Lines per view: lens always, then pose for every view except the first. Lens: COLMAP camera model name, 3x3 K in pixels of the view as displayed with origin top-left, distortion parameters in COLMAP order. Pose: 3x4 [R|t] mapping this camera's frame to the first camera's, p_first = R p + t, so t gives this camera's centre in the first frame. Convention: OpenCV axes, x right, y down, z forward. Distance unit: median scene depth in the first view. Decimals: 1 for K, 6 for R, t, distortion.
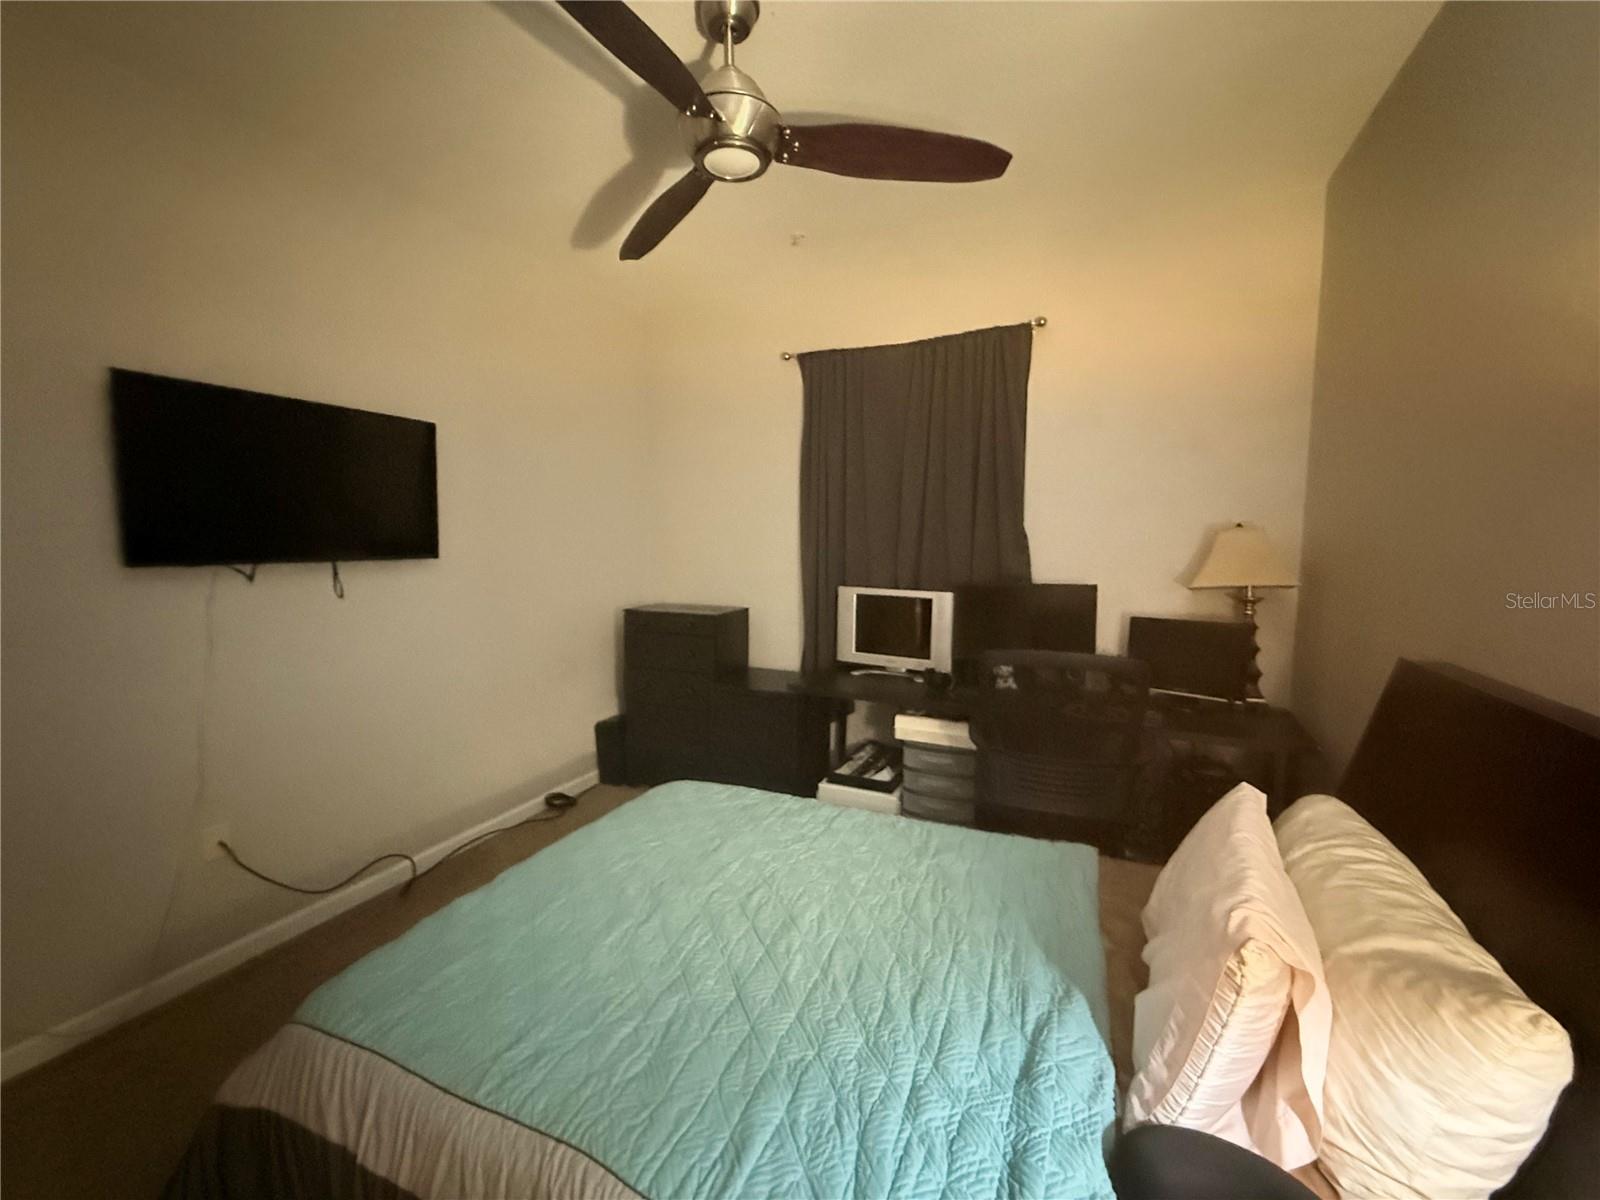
lens RADIAL K [[640.0, 0, 800.0], [0, 640.0, 600.0], [0, 0, 1]] dist [0.000207, 0.000260]
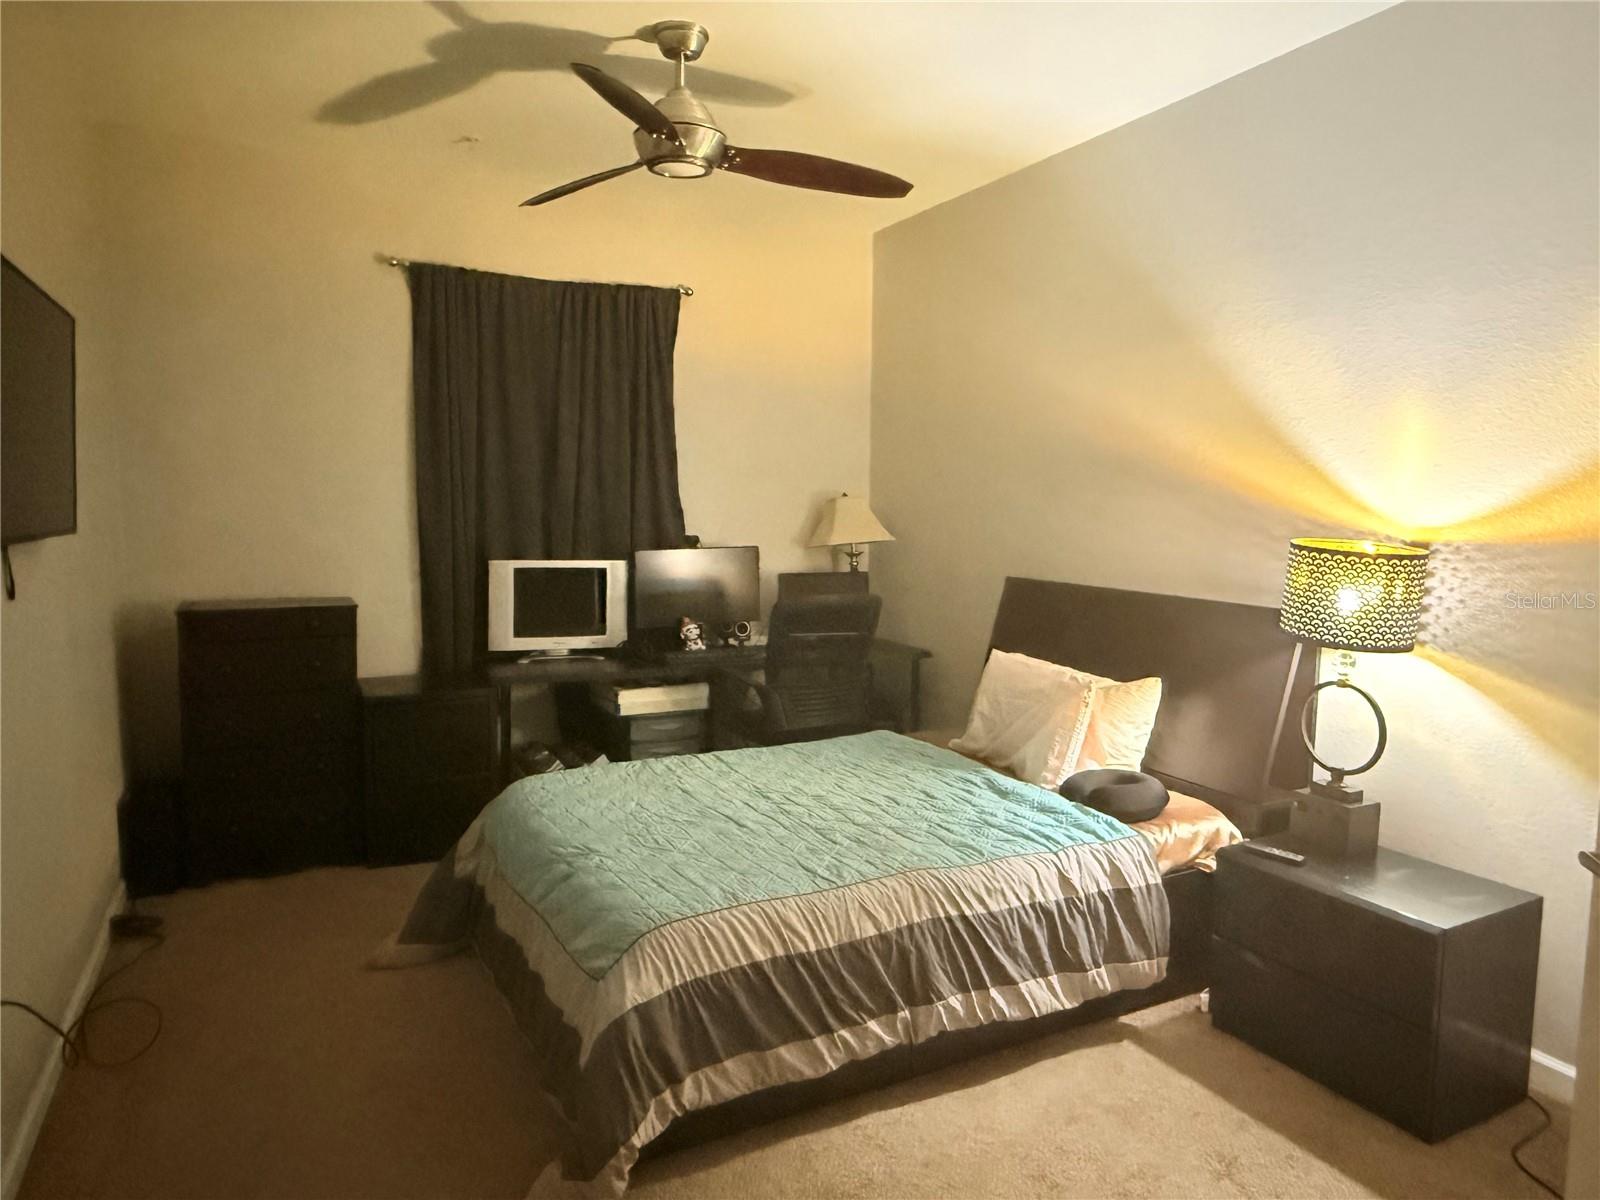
lens RADIAL K [[1024.9, 0, 800.0], [0, 1024.9, 600.0], [0, 0, 1]] dist [-0.001417, -0.000437]
pose [[0.624593, -0.068962, 0.777900, -0.824462], [0.065031, 0.997227, 0.036191, 0.009169], [-0.778238, 0.027983, 0.627345, -0.152745]]
